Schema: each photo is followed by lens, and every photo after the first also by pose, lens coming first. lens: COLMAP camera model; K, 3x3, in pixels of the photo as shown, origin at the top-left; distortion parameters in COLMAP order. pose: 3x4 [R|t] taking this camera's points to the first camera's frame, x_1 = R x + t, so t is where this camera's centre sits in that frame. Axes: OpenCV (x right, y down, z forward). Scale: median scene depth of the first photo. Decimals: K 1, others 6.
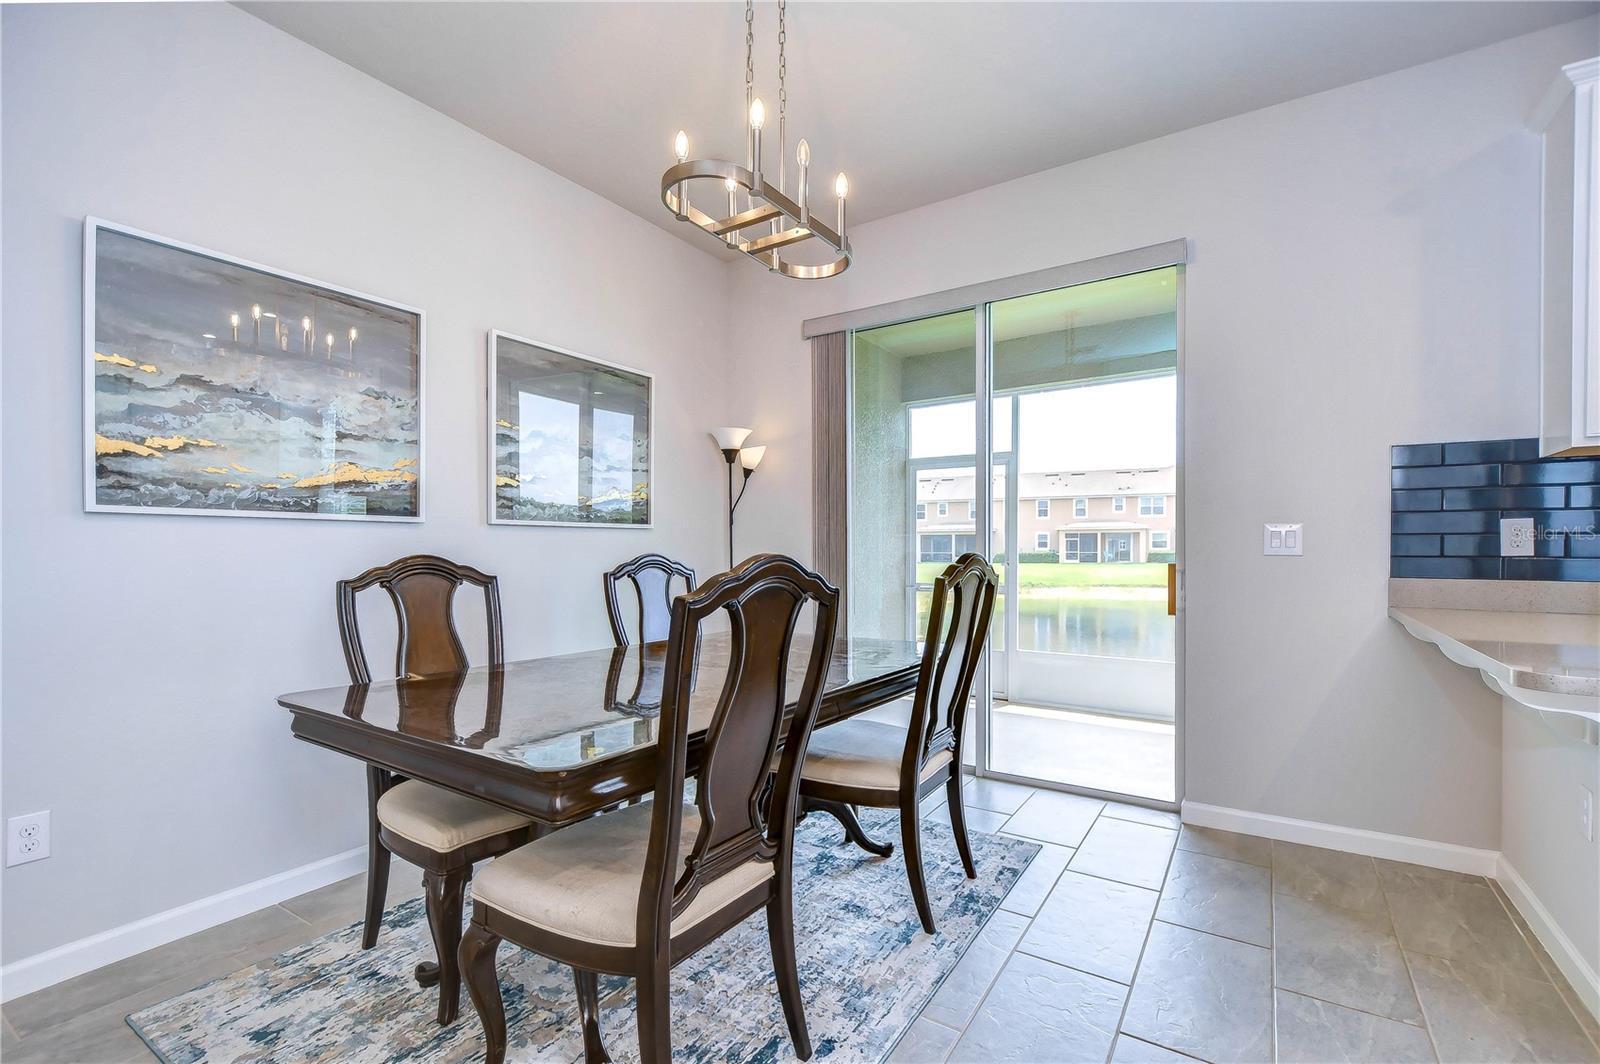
lens RADIAL K [[701.9, 0, 805.5], [0, 701.9, 560.2], [0, 0, 1]] dist [0.016855, -0.009747]
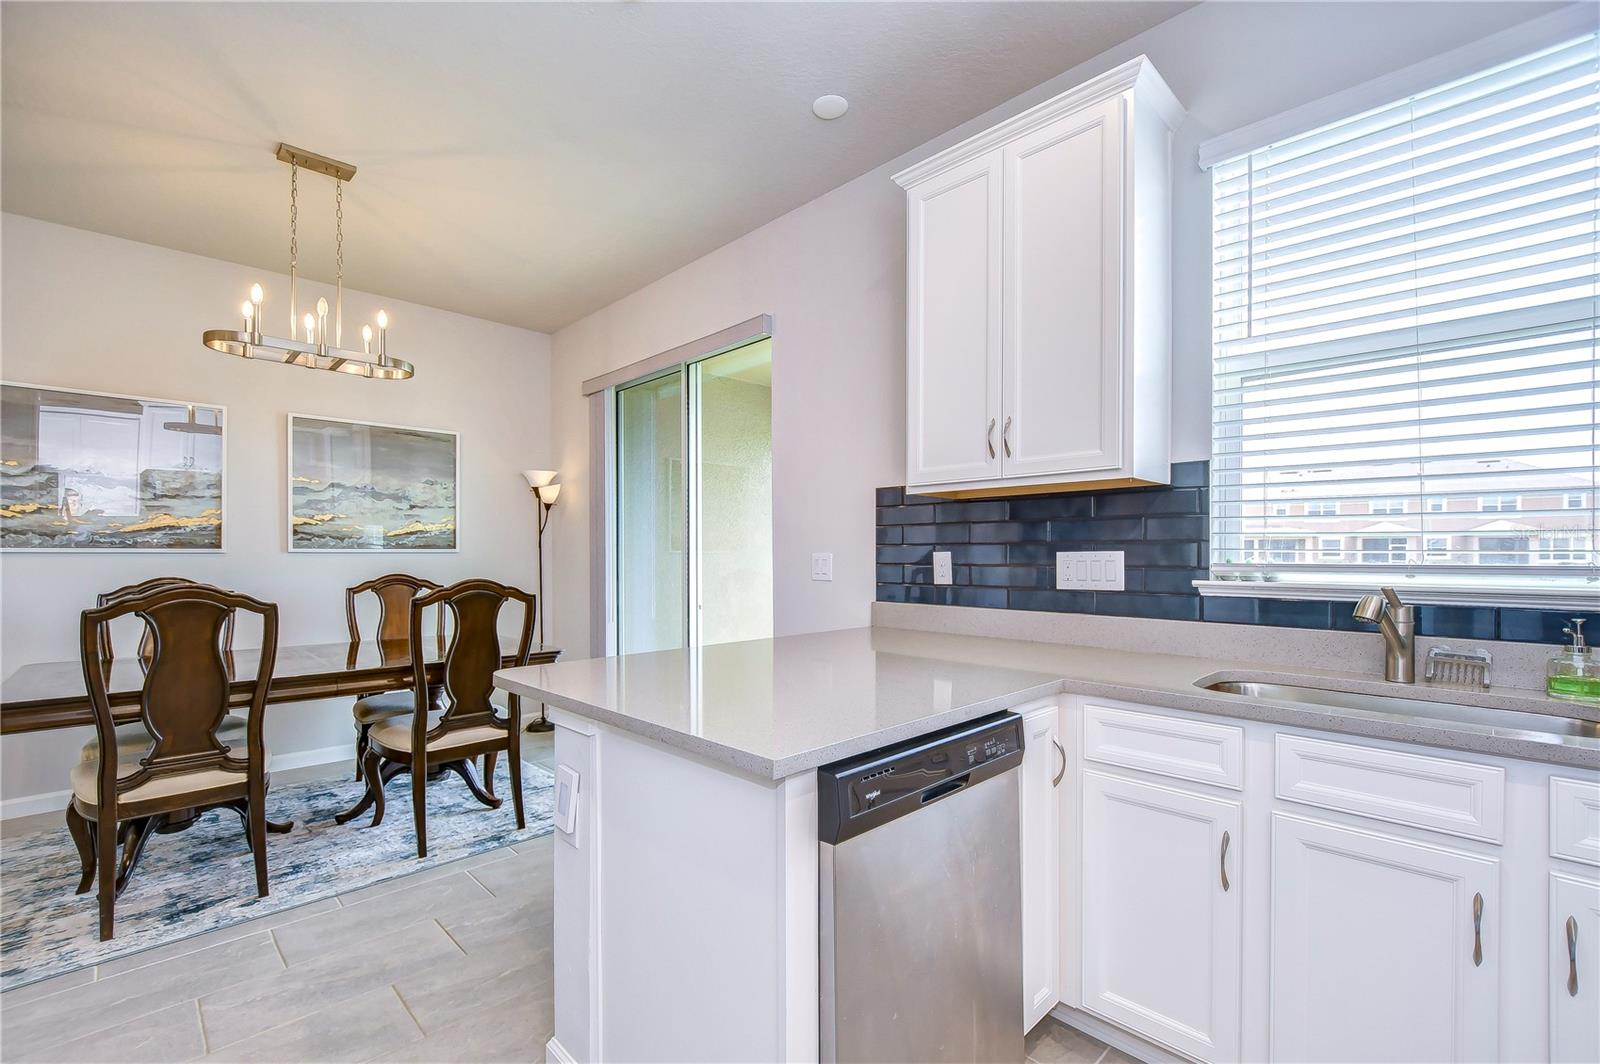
lens RADIAL K [[701.9, 0, 805.5], [0, 701.9, 560.2], [0, 0, 1]] dist [0.016855, -0.009747]
pose [[0.976687, 0.001700, -0.214663, 1.027726], [-0.003576, 0.999959, -0.008351, -0.034199], [0.214640, 0.008924, 0.976653, -0.167707]]
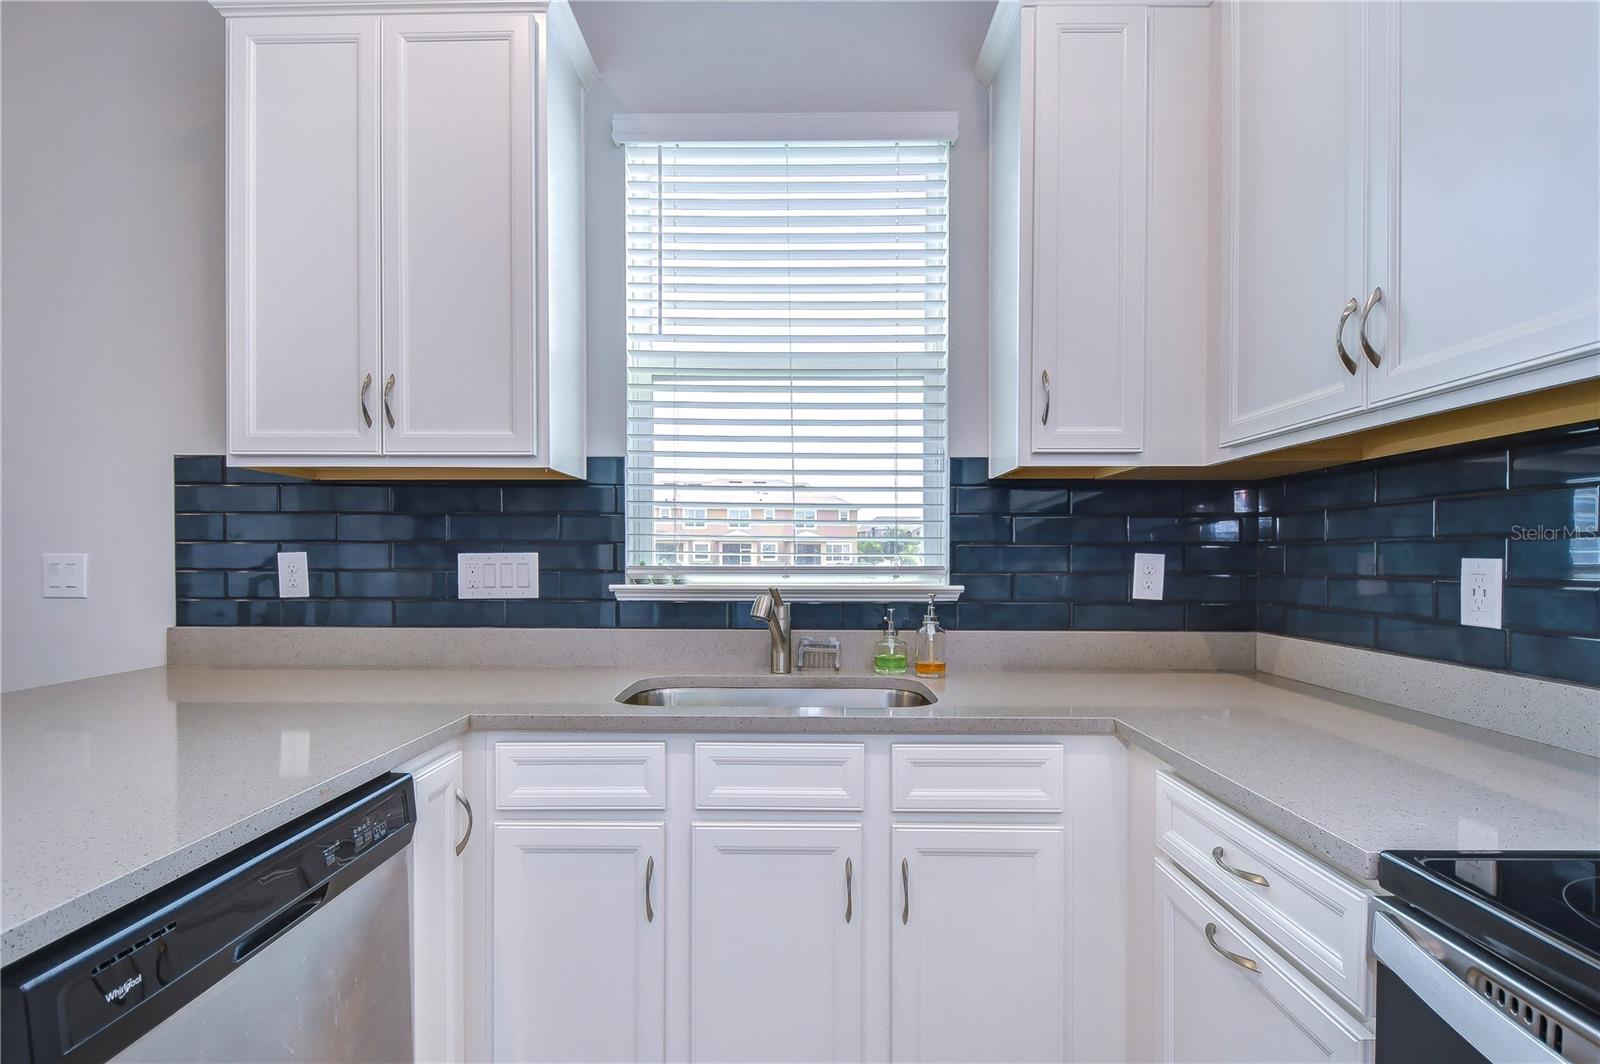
lens RADIAL K [[747.5, 0, 801.9], [0, 747.5, 564.9], [0, 0, 1]] dist [-0.000598, -0.001215]
pose [[0.846806, -0.004384, 0.531884, 1.038781], [0.007355, 0.999967, -0.003469, -0.036182], [-0.531851, 0.006850, 0.846810, -0.059081]]
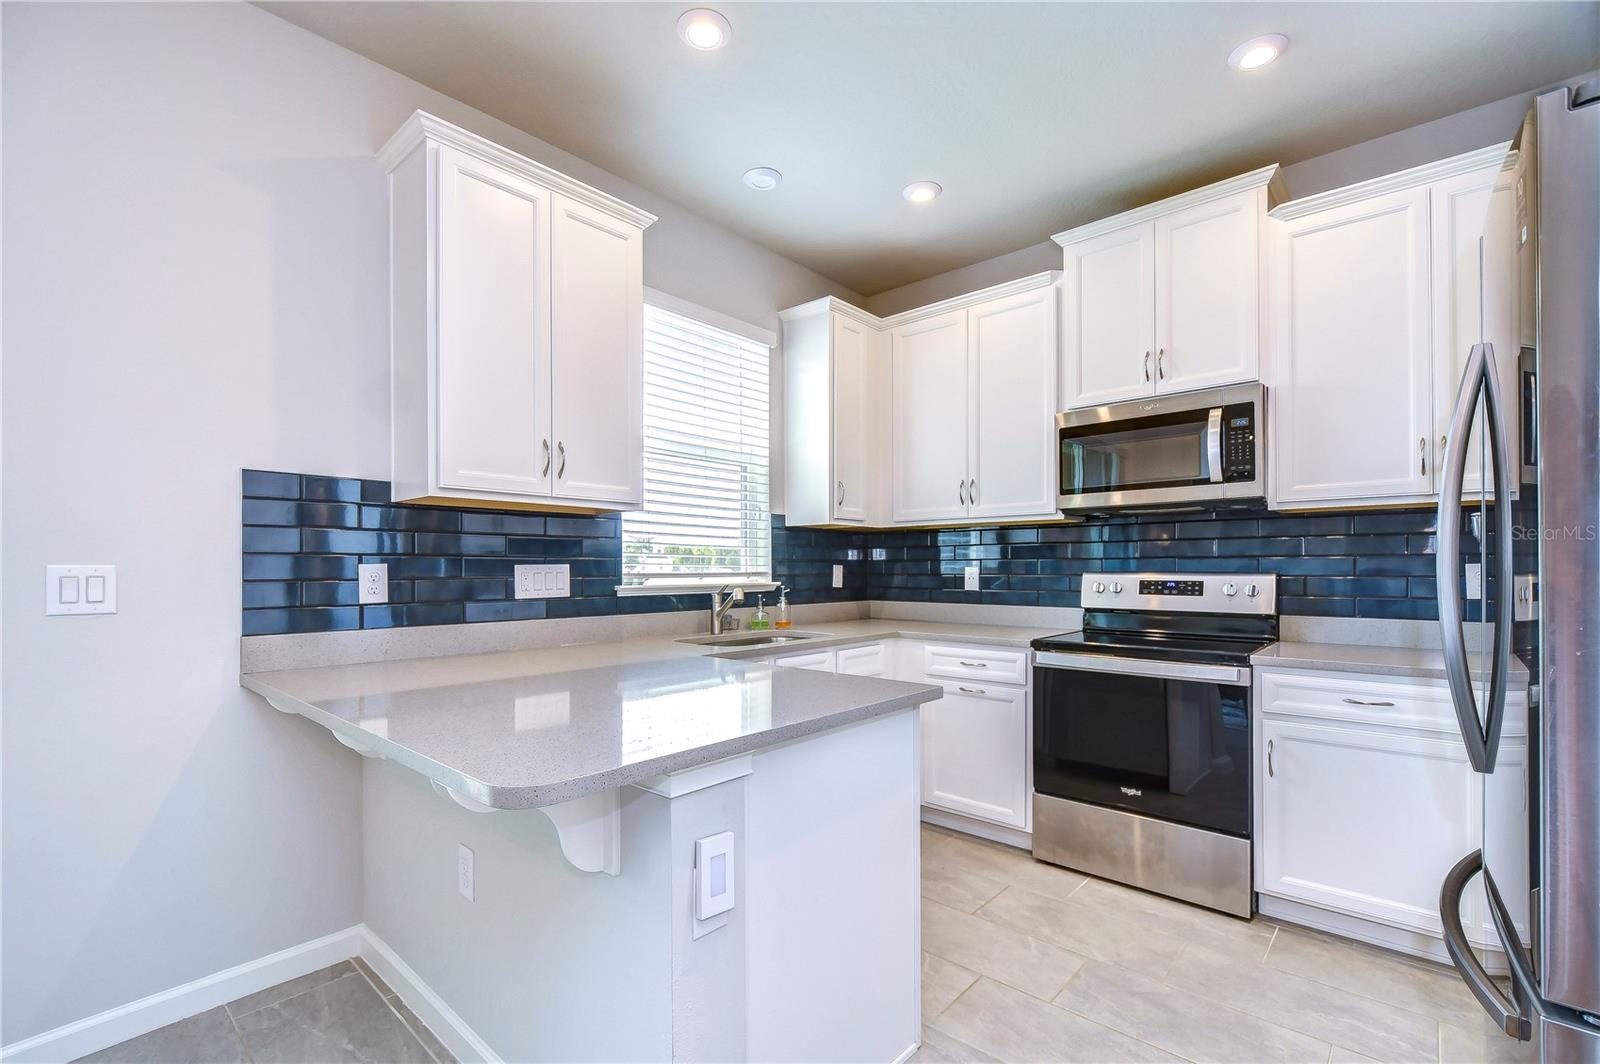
lens RADIAL K [[703.0, 0, 798.4], [0, 703.0, 567.1], [0, 0, 1]] dist [0.001452, -0.000283]
pose [[0.150732, 0.000002, 0.988575, 0.158927], [0.017721, 0.999839, -0.002703, -0.041641], [-0.988416, 0.017926, 0.150708, 0.291444]]
